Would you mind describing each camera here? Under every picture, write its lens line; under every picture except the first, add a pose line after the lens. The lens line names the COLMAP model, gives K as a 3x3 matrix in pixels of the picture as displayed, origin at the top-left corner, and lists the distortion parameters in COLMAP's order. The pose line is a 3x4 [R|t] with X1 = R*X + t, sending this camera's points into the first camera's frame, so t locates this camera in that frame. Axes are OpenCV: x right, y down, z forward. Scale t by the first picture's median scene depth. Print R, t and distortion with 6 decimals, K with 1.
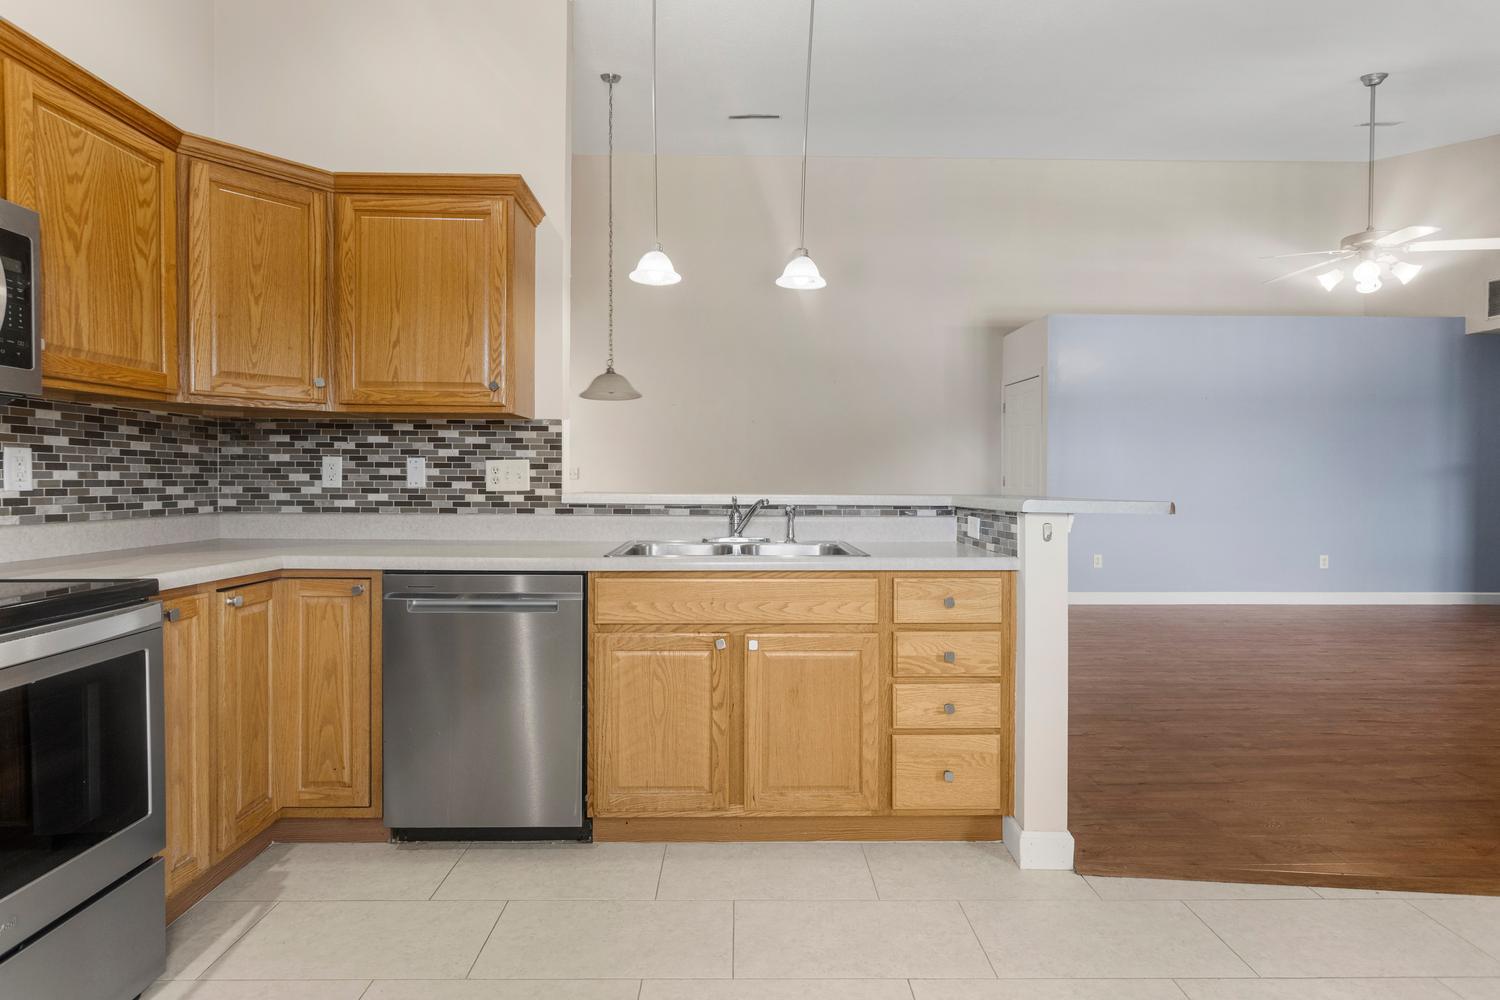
lens RADIAL K [[723.0, 0, 749.3], [0, 723.0, 485.2], [0, 0, 1]] dist [-0.000219, 0.000734]
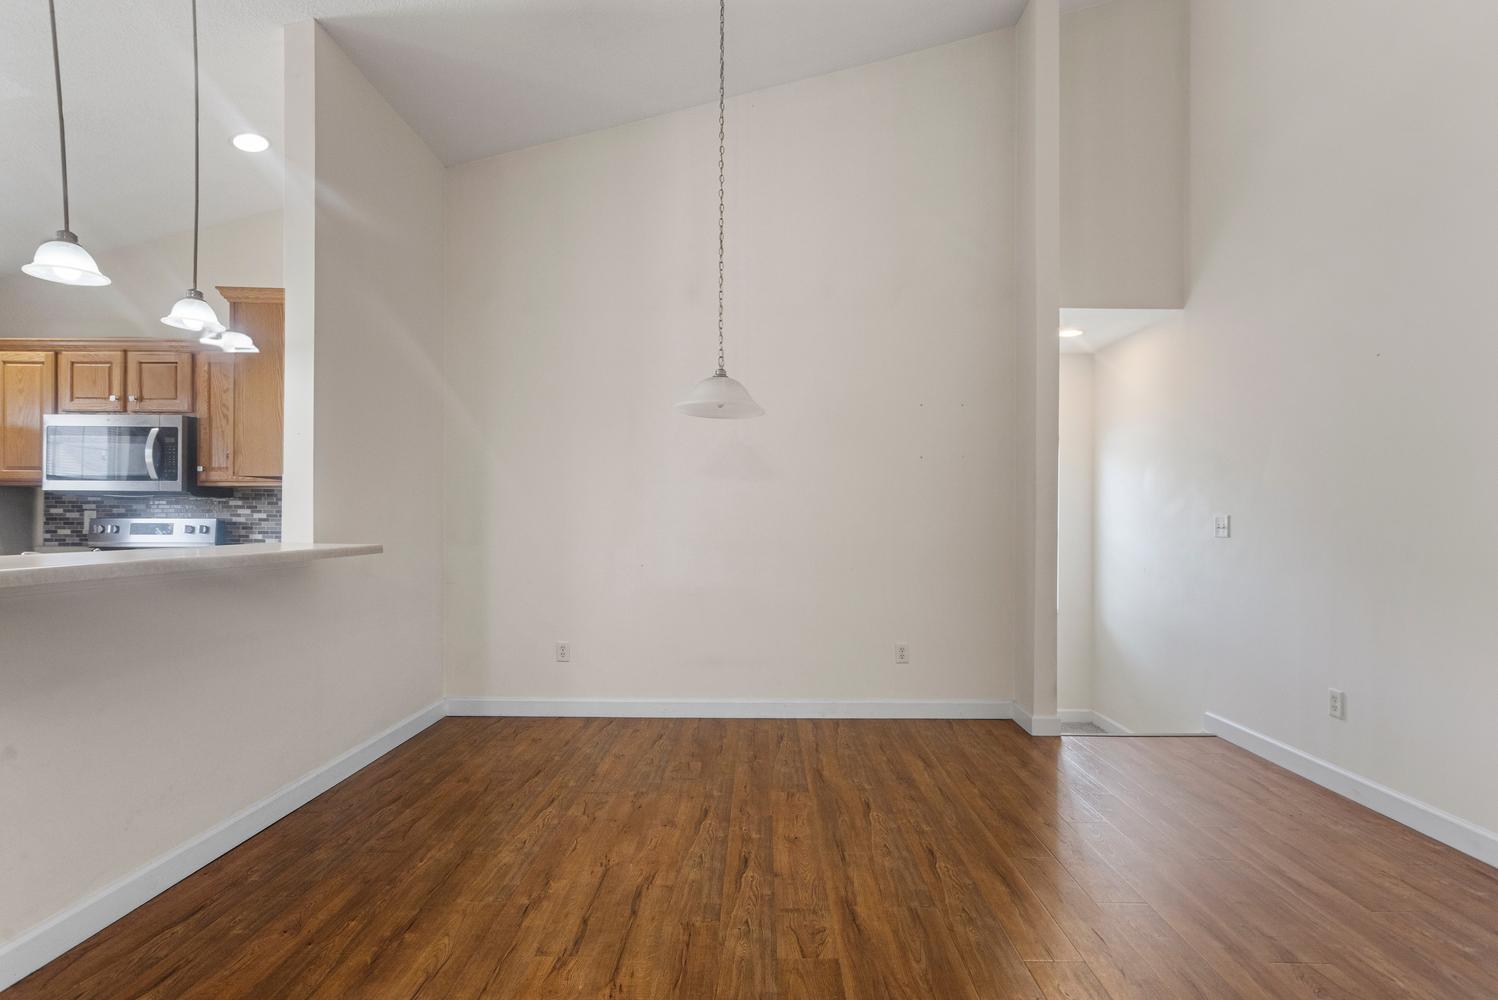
lens RADIAL K [[722.0, 0, 756.2], [0, 722.0, 523.5], [0, 0, 1]] dist [-0.000219, 0.000734]
pose [[-0.022945, -0.012091, -0.999664, 0.983133], [-0.021792, 0.999695, -0.011591, -0.020840], [0.999499, 0.021519, -0.023202, 2.126345]]
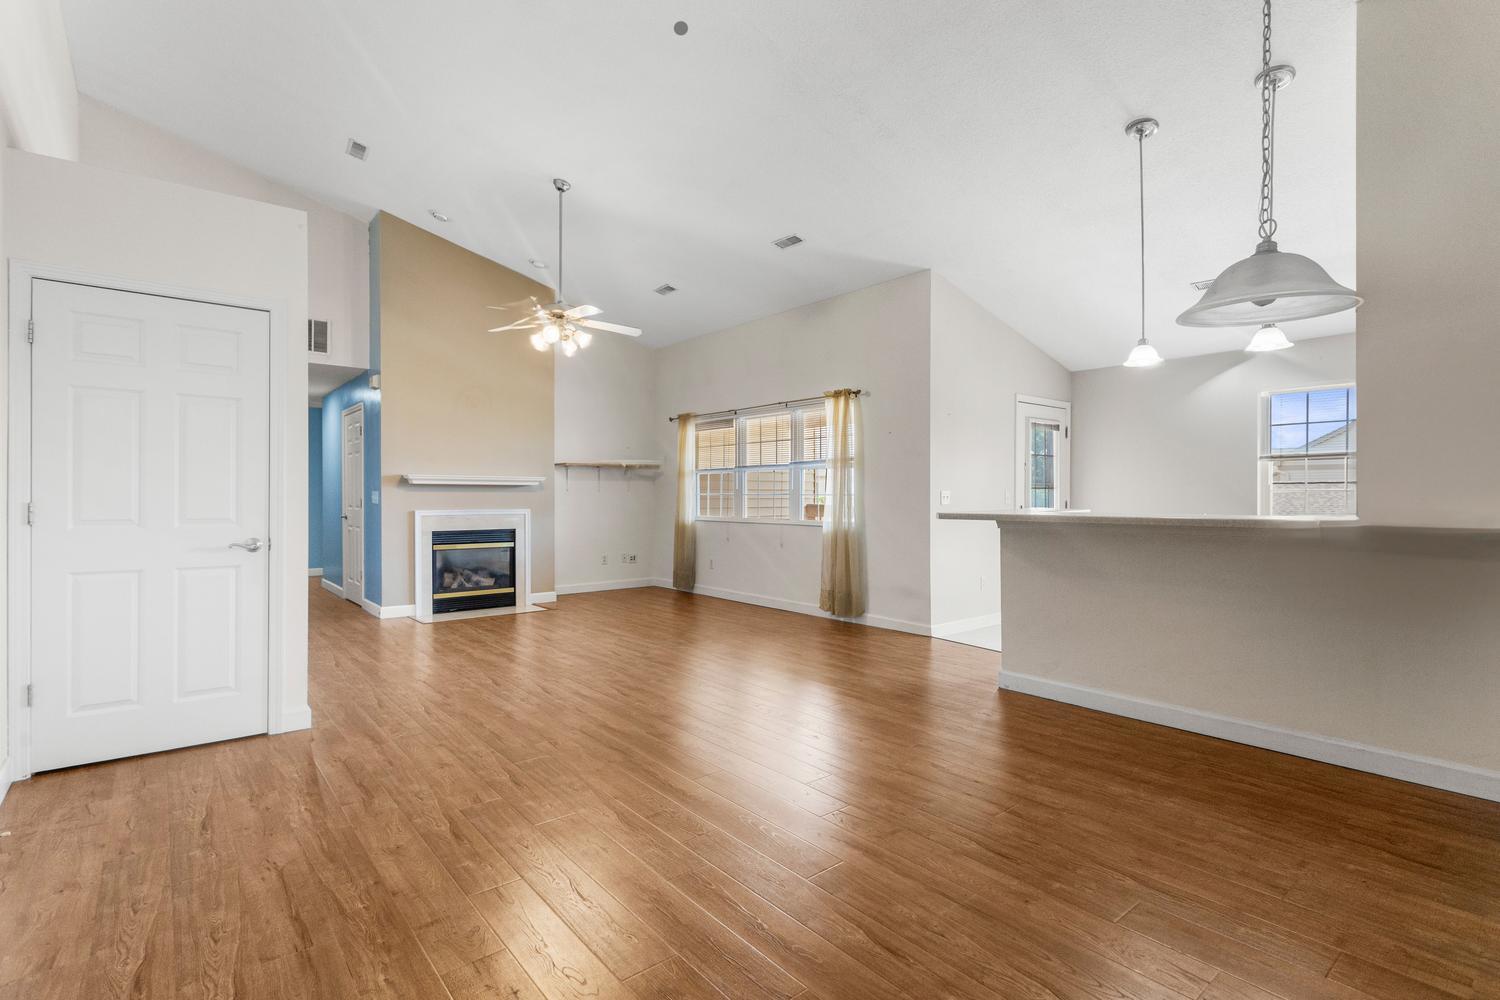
lens RADIAL K [[723.0, 0, 750.5], [0, 723.0, 495.3], [0, 0, 1]] dist [-0.000219, 0.000734]
pose [[-0.622000, -0.001789, 0.783015, -0.678381], [0.010090, 0.999896, 0.010300, -0.047352], [-0.782952, 0.014307, -0.621917, 2.997003]]
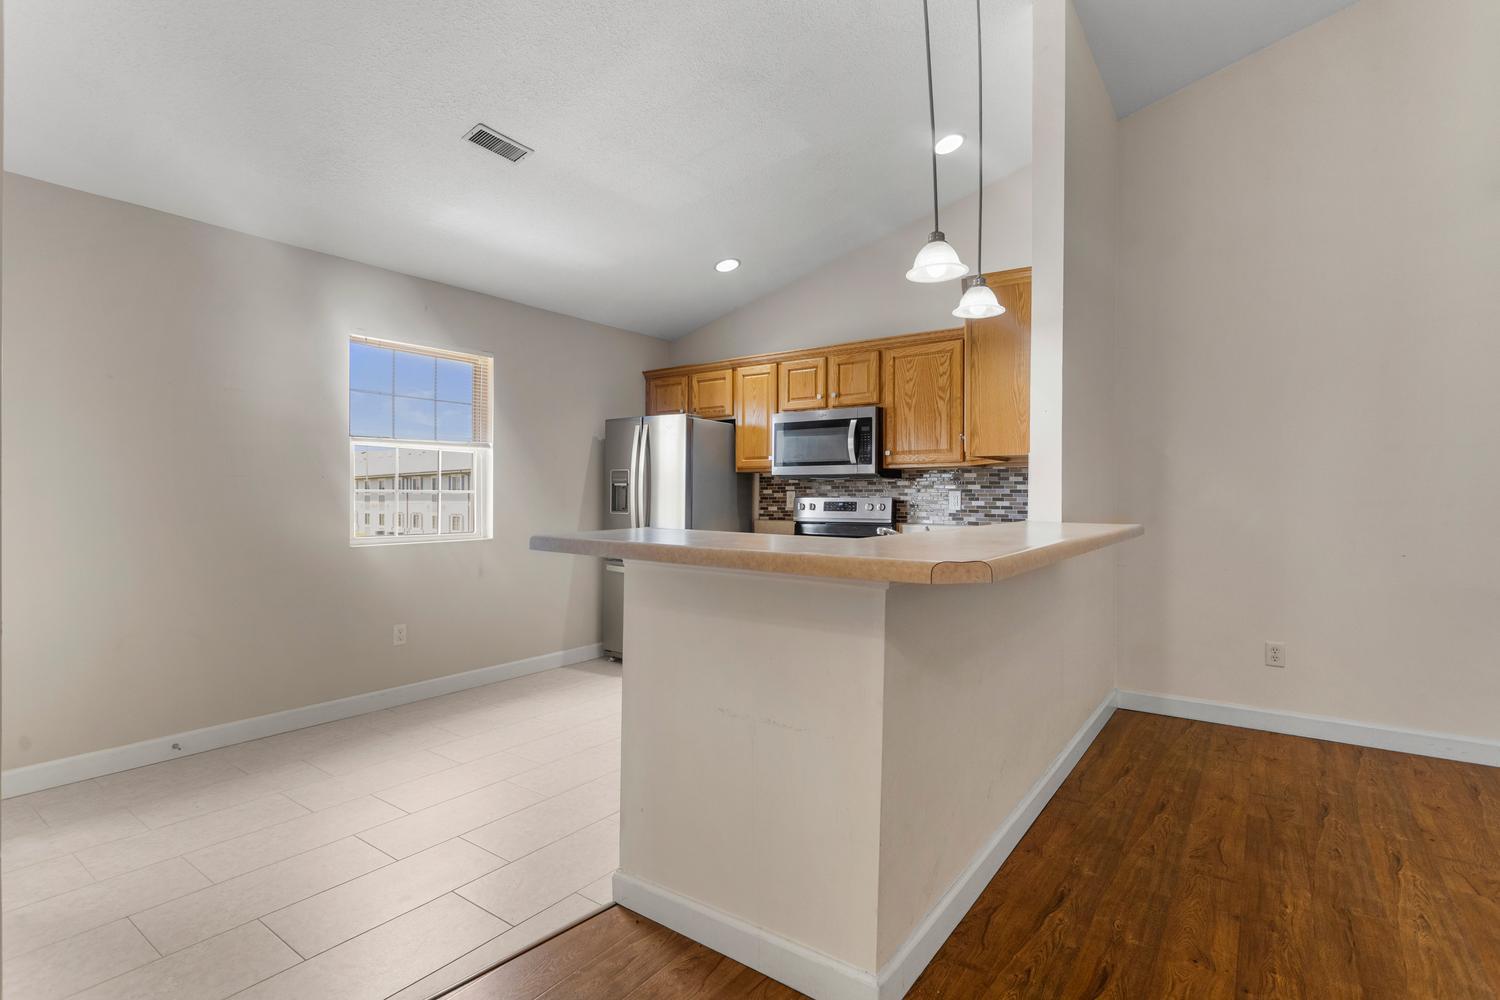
lens RADIAL K [[723.0, 0, 754.5], [0, 723.0, 495.8], [0, 0, 1]] dist [-0.000219, 0.000734]
pose [[-0.595149, -0.009354, -0.803561, 1.044338], [-0.016508, 0.999864, 0.000588, -0.024236], [0.803446, 0.013615, -0.595222, 1.610448]]
